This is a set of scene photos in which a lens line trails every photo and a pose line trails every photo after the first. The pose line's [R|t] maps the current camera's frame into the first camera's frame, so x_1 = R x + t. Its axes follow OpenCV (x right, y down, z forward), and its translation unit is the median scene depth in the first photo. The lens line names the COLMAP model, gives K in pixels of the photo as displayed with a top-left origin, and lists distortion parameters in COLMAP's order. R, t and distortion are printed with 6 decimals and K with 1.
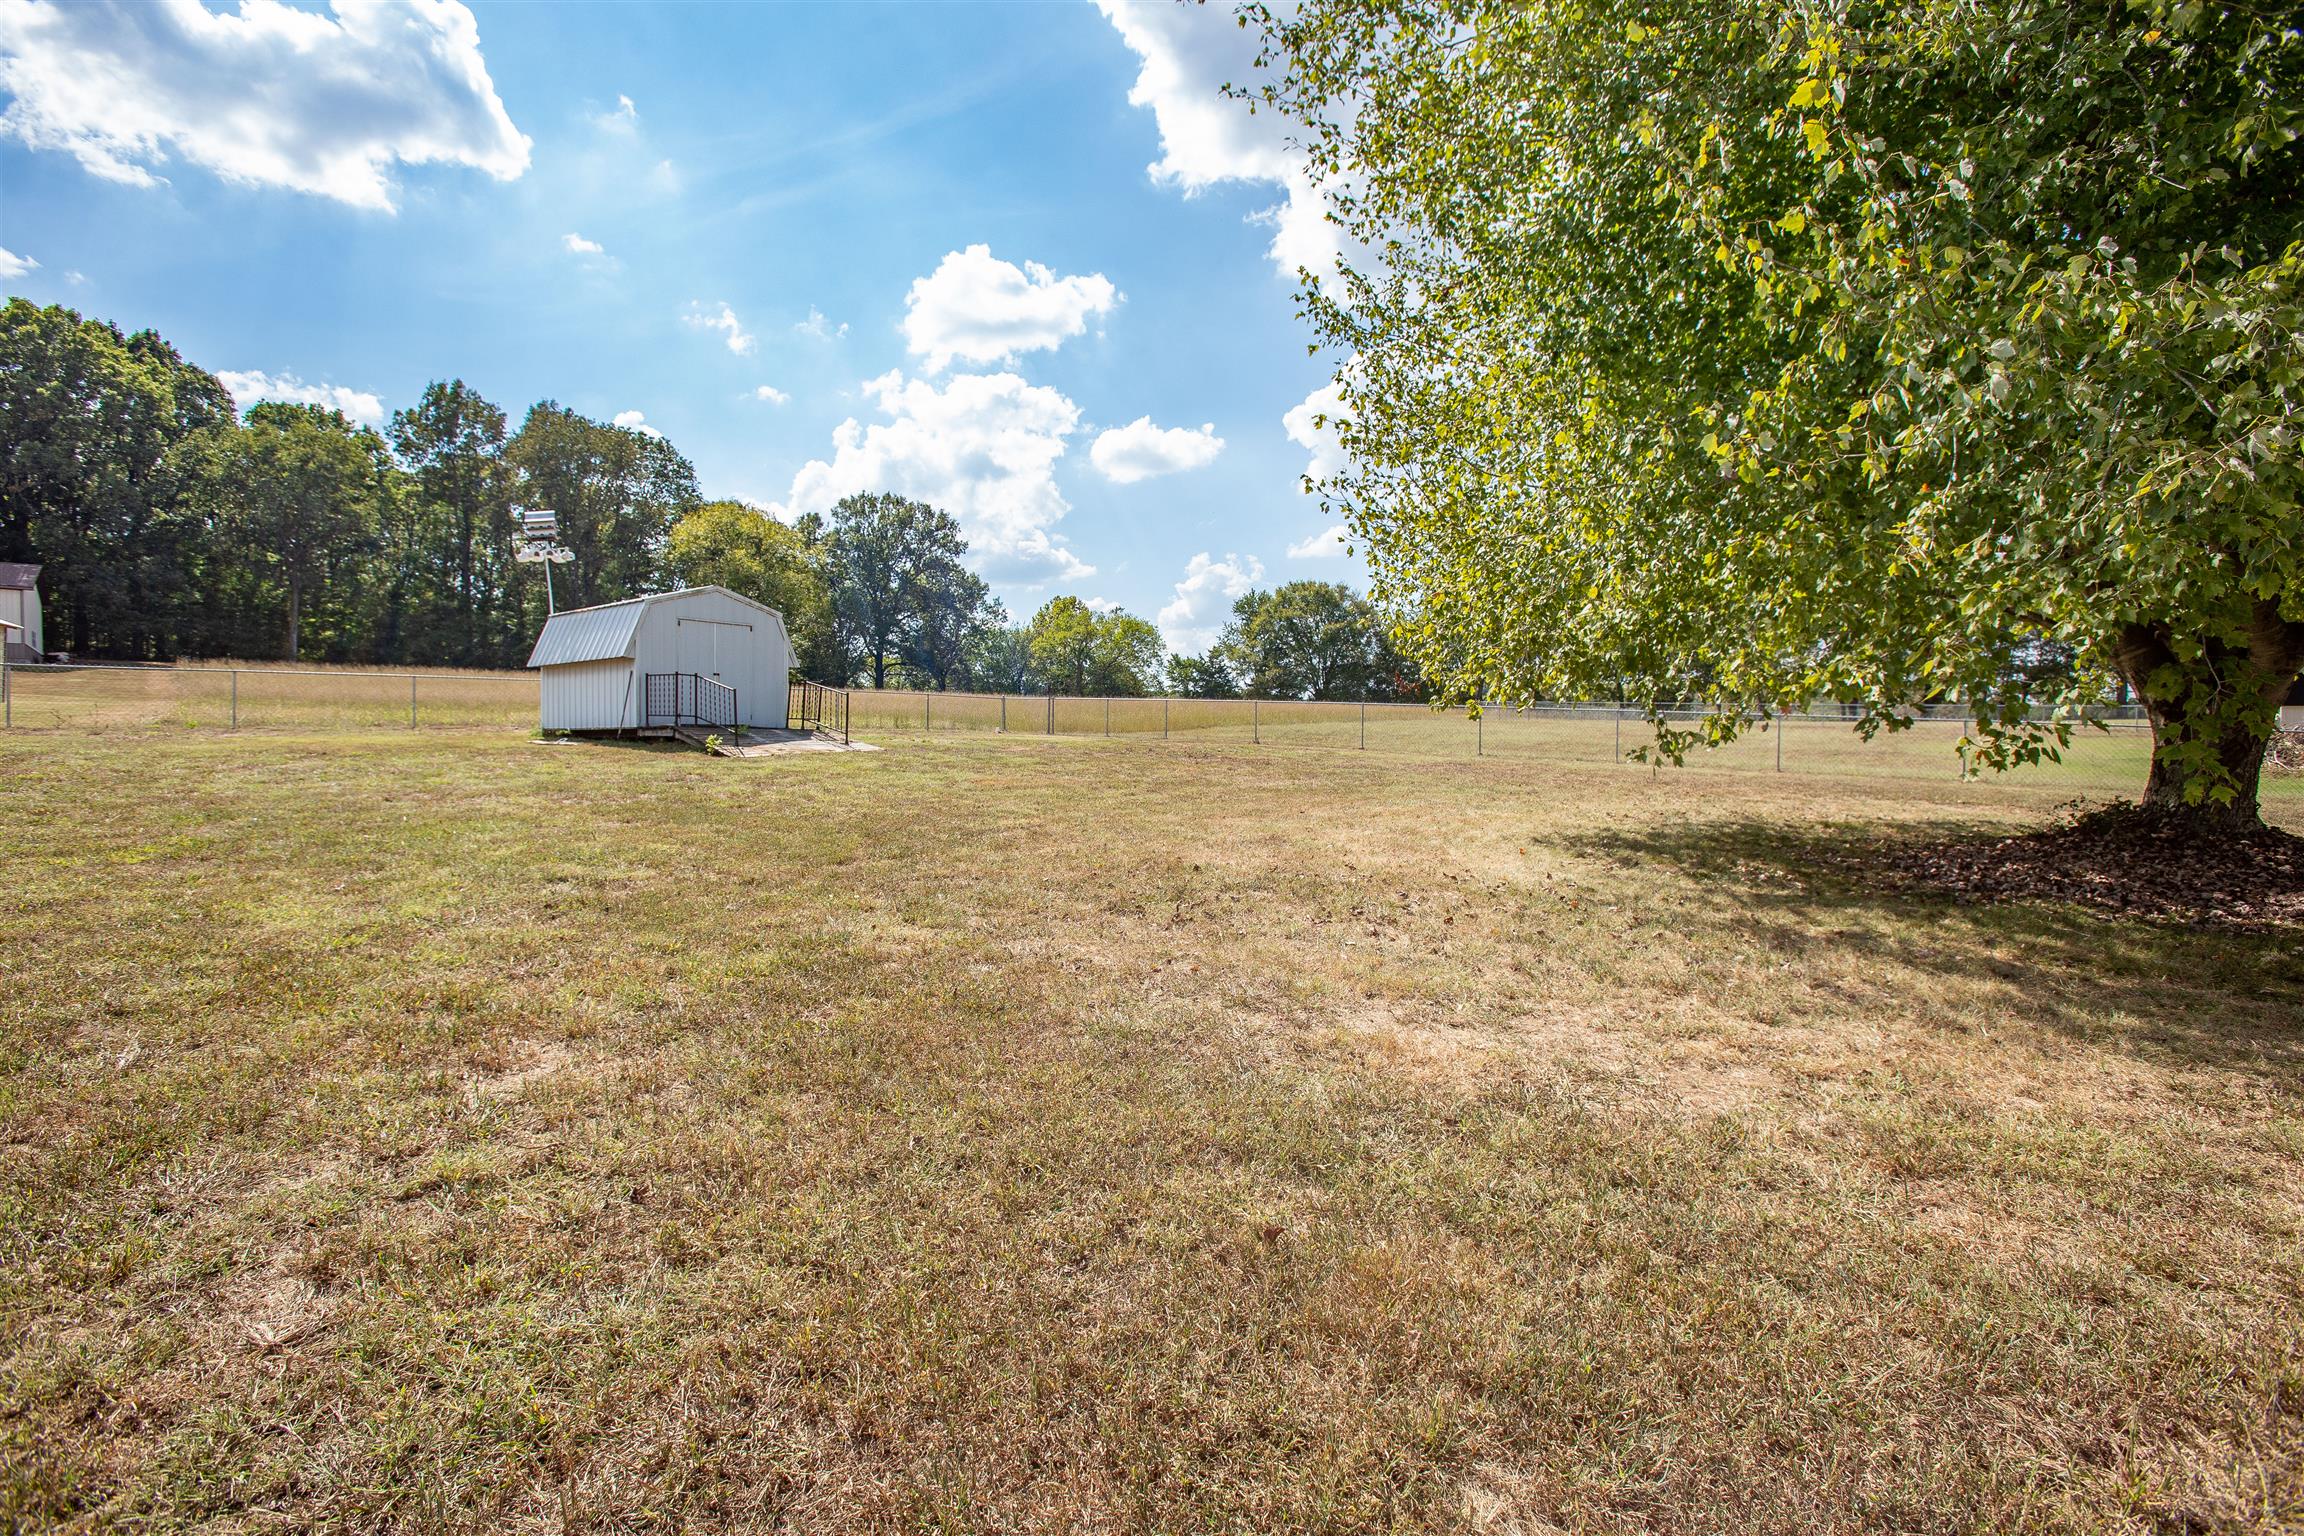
lens RADIAL K [[1186.3, 0, 1154.8], [0, 1186.3, 737.1], [0, 0, 1]] dist [0.001894, 0.000650]
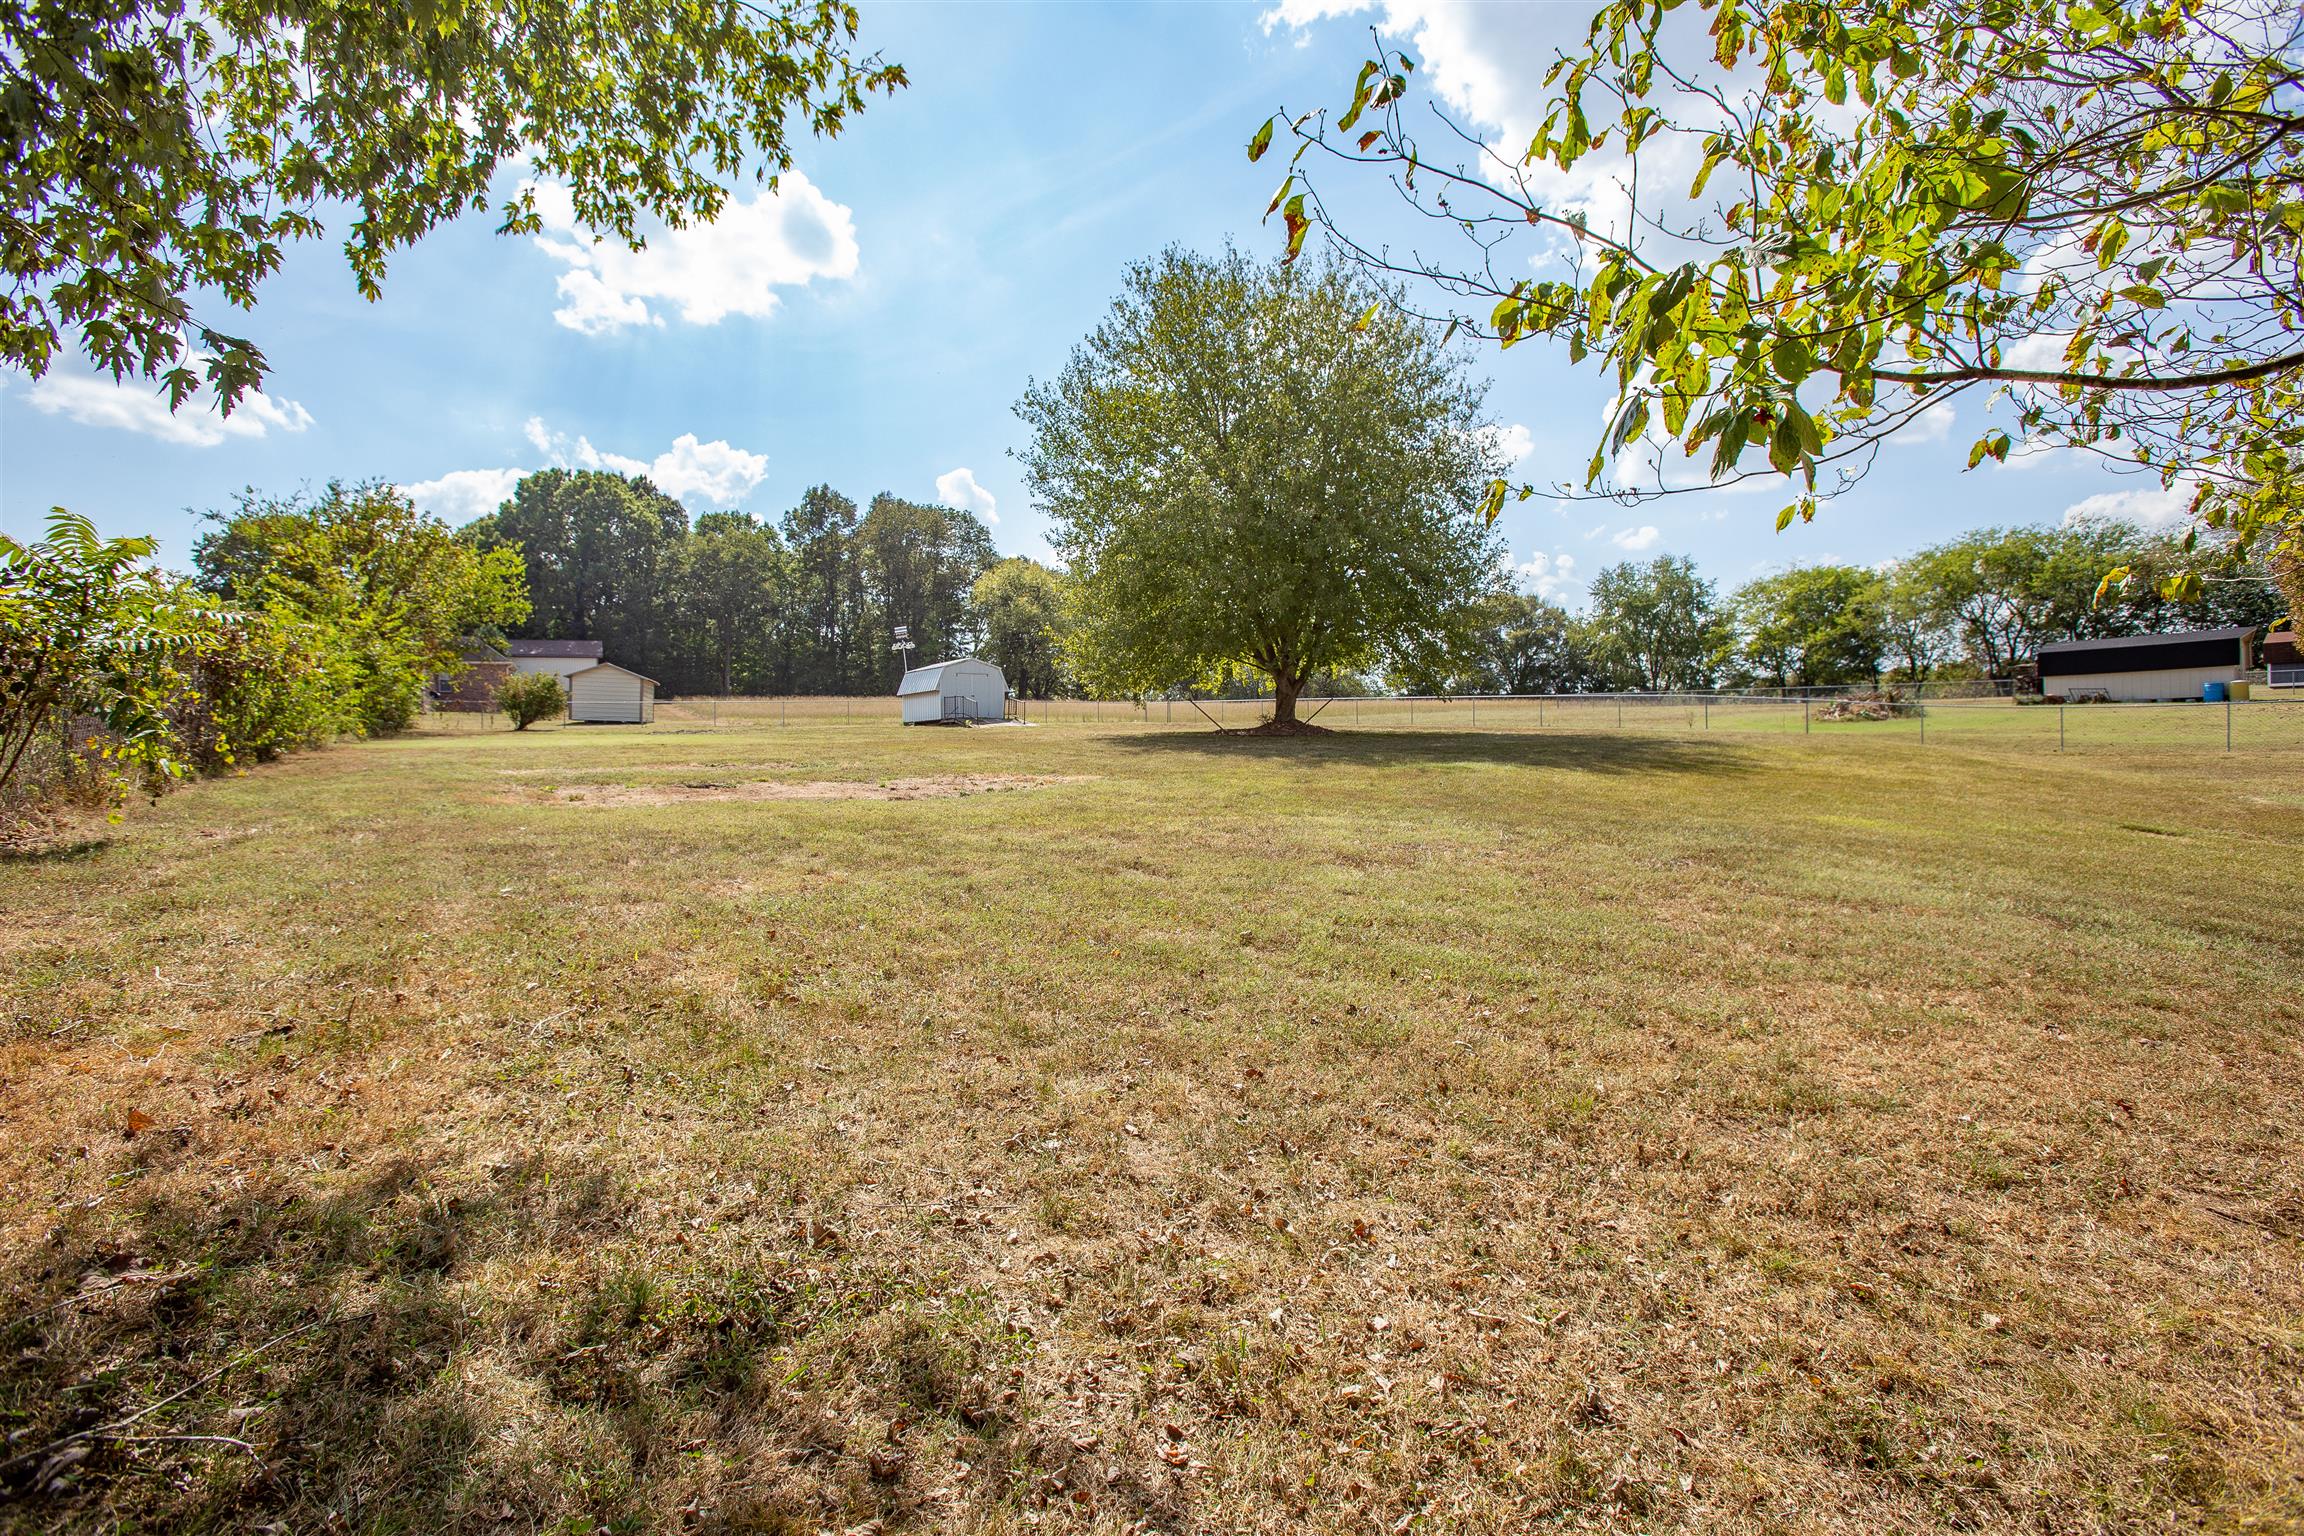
lens RADIAL K [[1196.3, 0, 1141.3], [0, 1196.3, 763.5], [0, 0, 1]] dist [-0.023294, 0.000785]
pose [[0.966132, -0.020197, -0.257257, 0.100037], [0.023832, 0.999655, 0.011023, 0.011366], [0.256946, -0.016780, 0.966280, -0.215945]]
